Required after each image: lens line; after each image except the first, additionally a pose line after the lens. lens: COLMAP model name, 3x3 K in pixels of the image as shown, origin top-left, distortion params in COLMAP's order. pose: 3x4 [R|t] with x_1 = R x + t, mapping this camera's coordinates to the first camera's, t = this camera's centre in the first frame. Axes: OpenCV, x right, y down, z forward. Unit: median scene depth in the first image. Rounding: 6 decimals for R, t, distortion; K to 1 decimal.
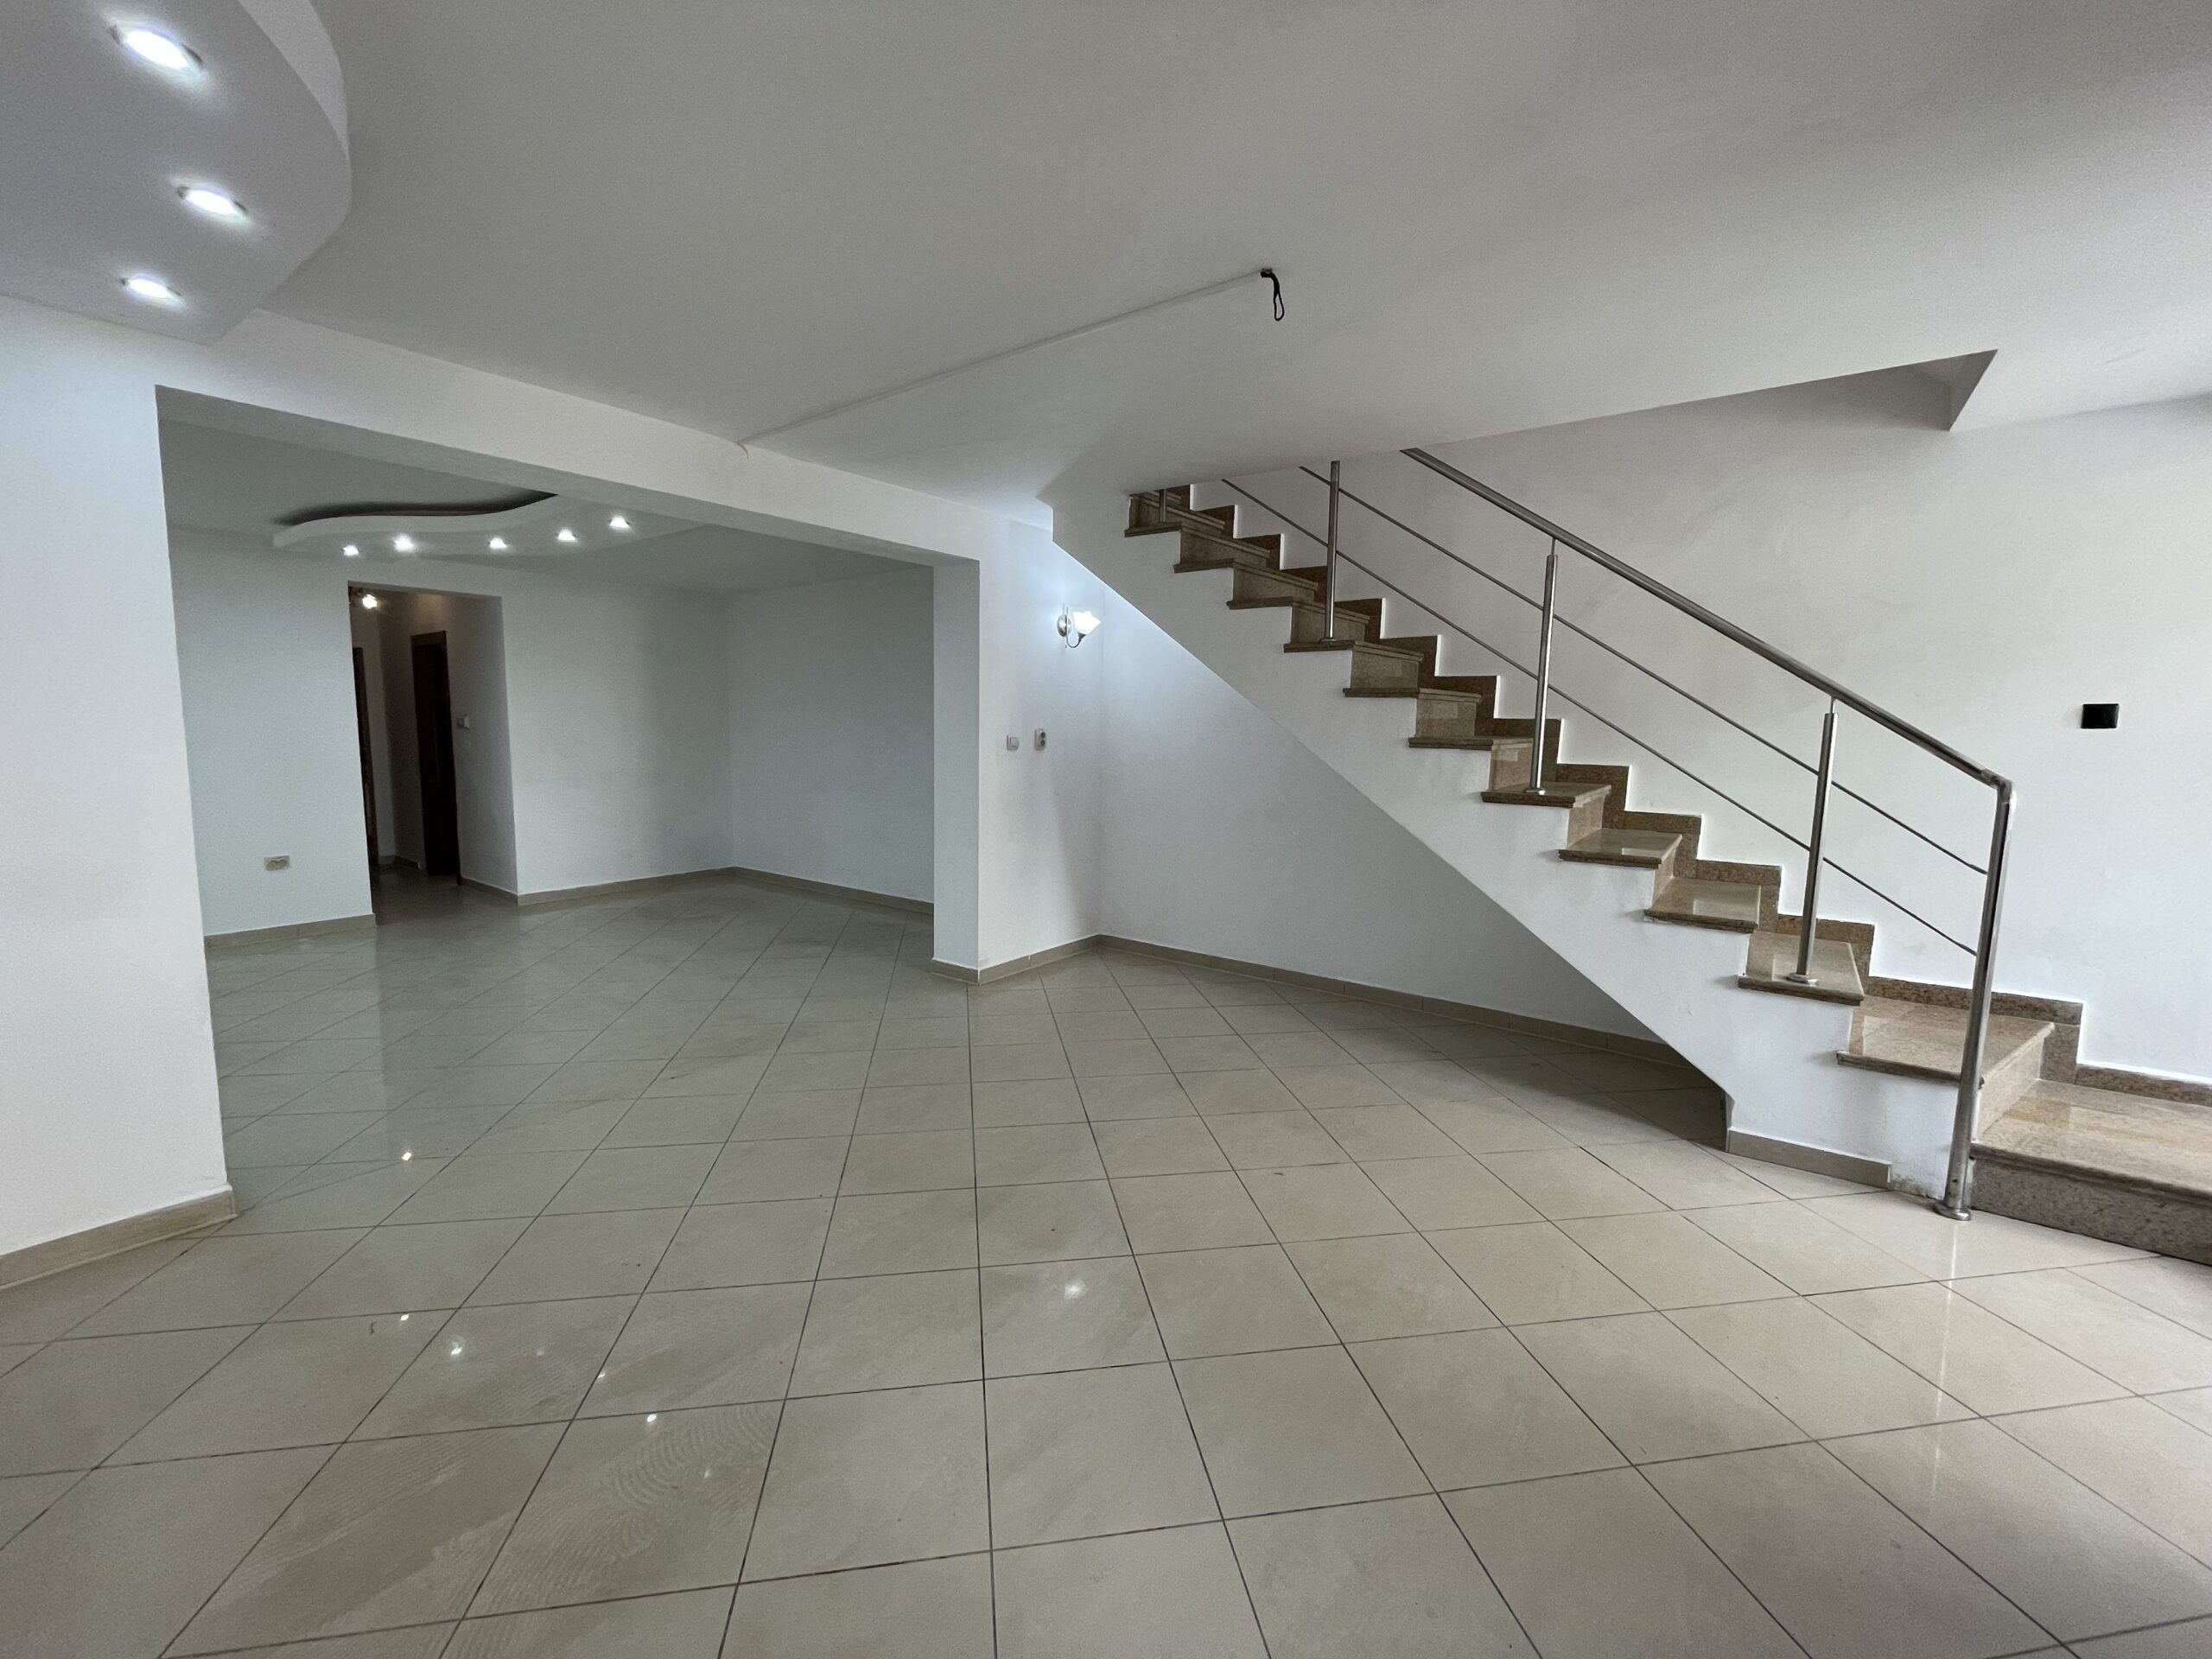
lens RADIAL K [[889.4, 0, 1100.9], [0, 889.4, 822.0], [0, 0, 1]] dist [-0.002552, -0.000240]
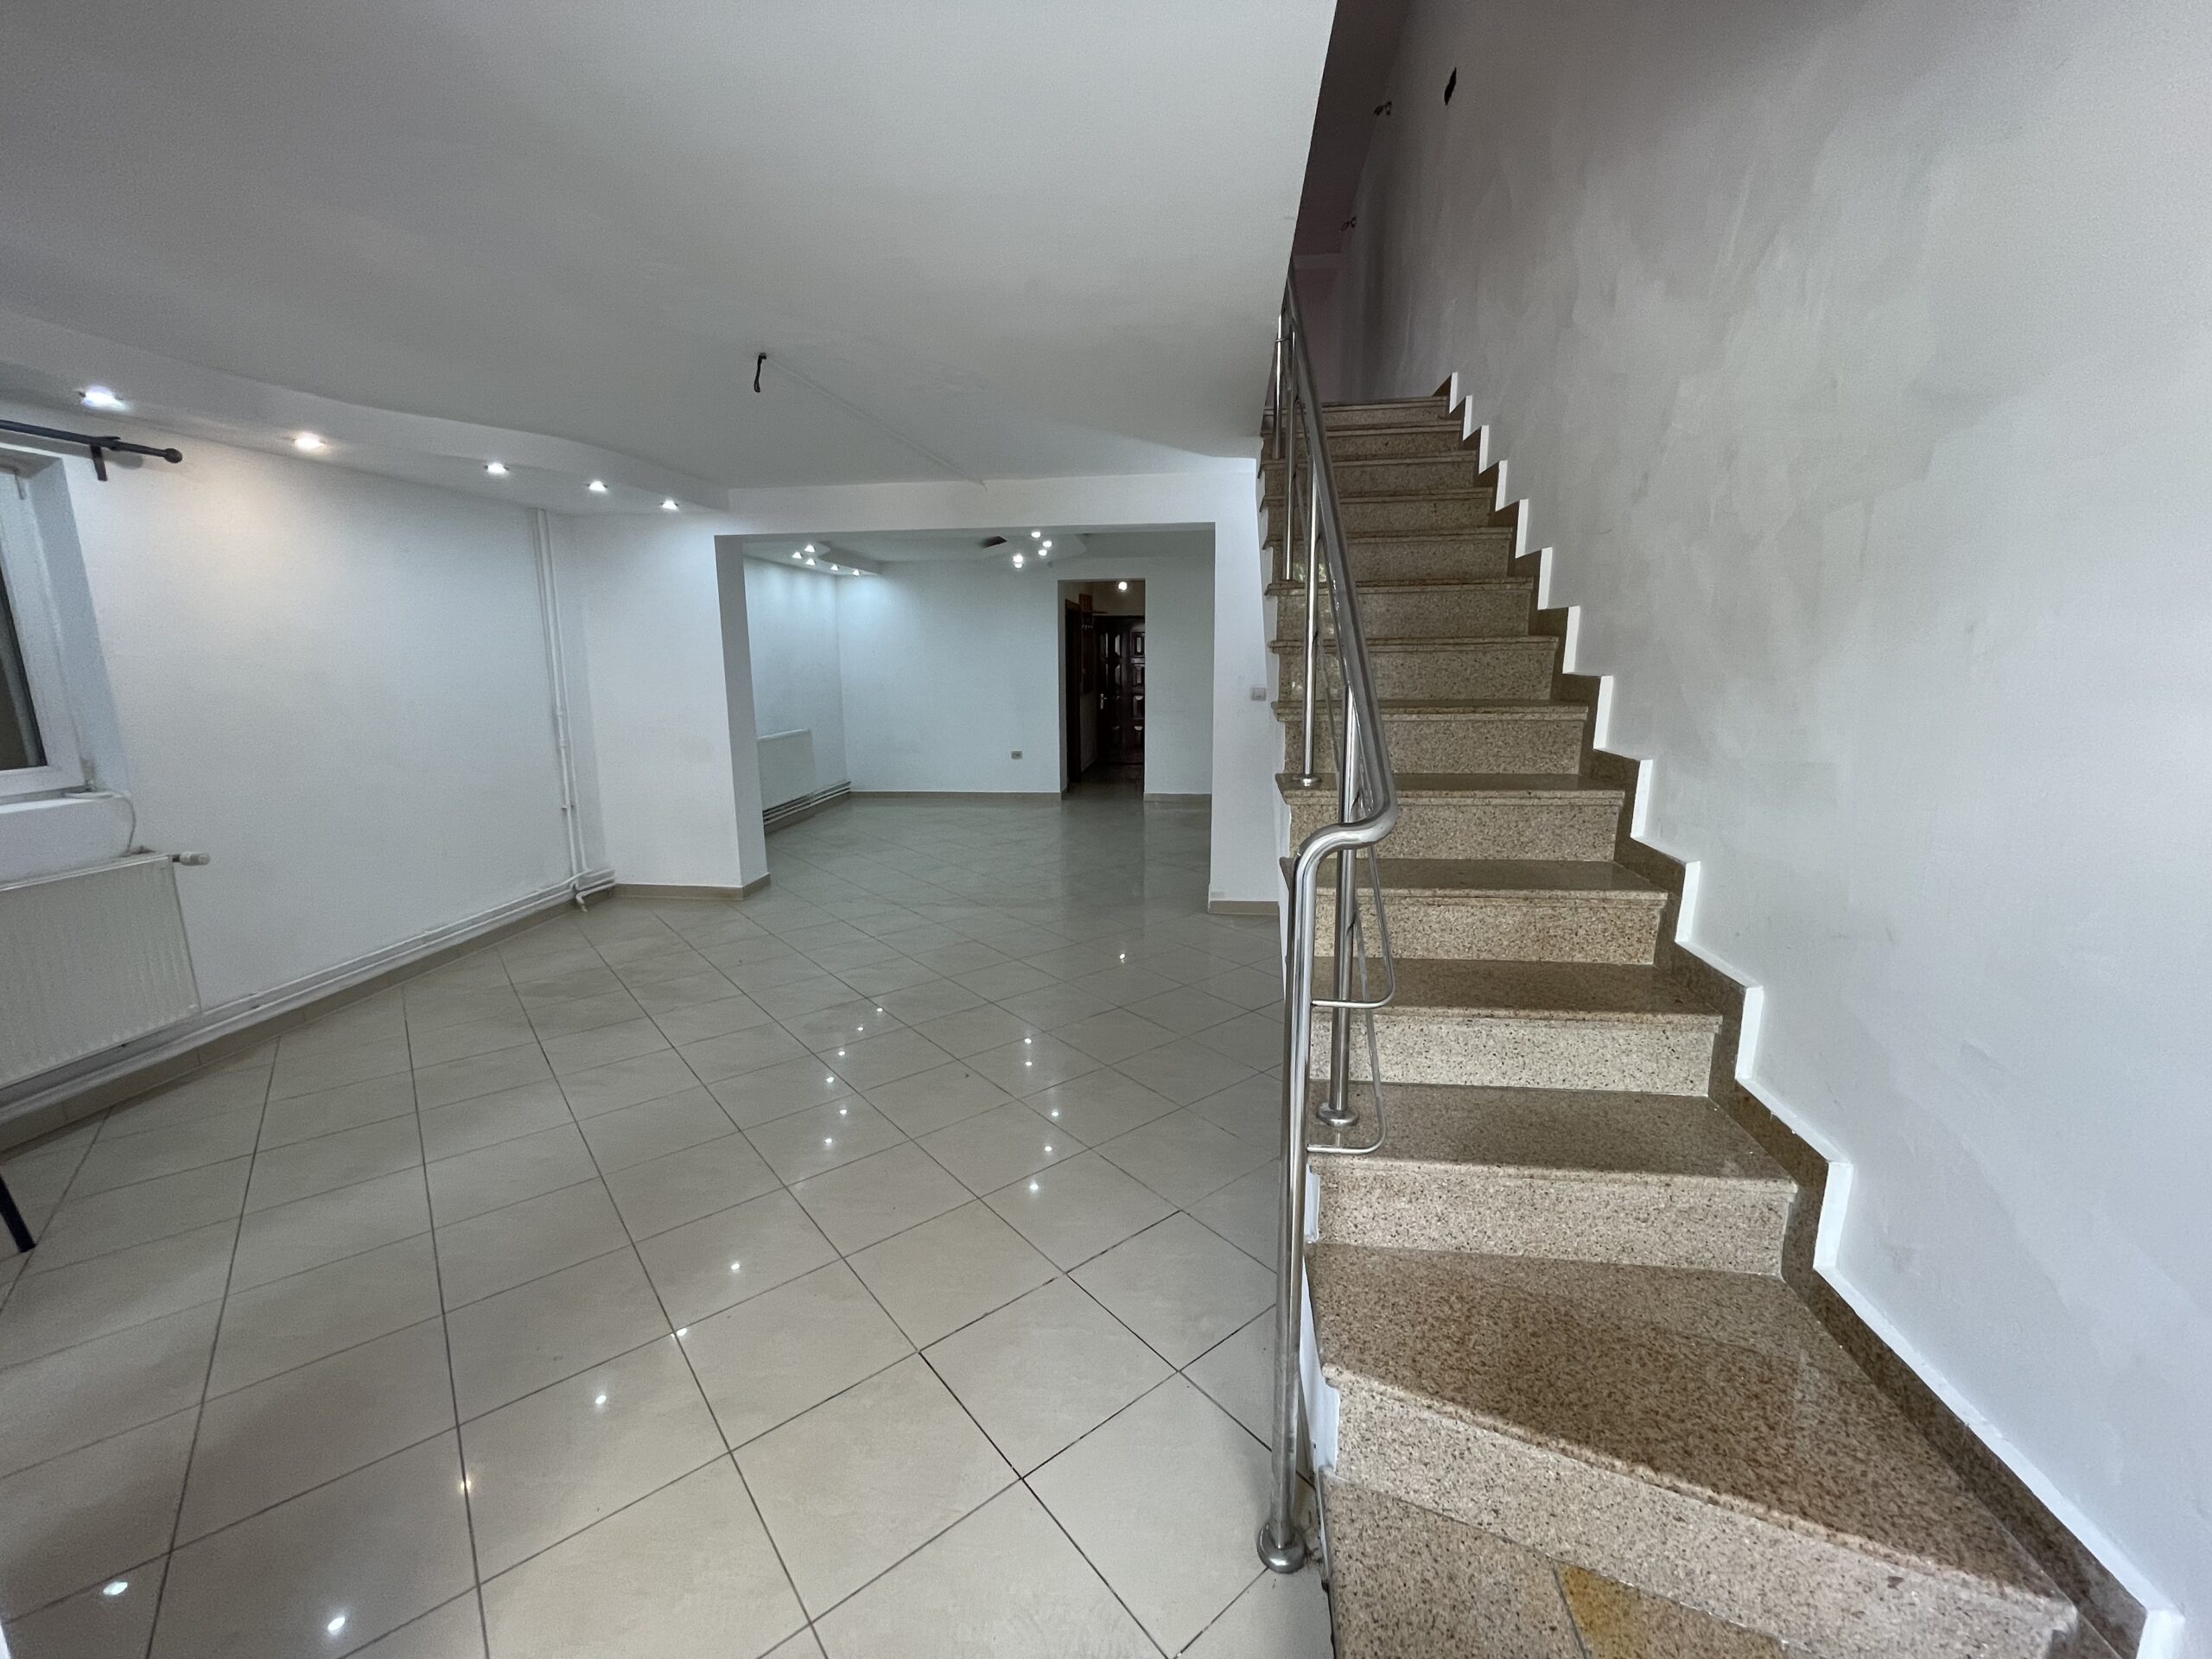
lens RADIAL K [[889.4, 0, 1100.9], [0, 889.4, 822.0], [0, 0, 1]] dist [-0.002552, -0.000240]
pose [[0.501999, 0.143836, -0.852824, 1.022094], [-0.078734, 0.989579, 0.120555, -0.073161], [0.861277, 0.006628, 0.508093, 0.458913]]
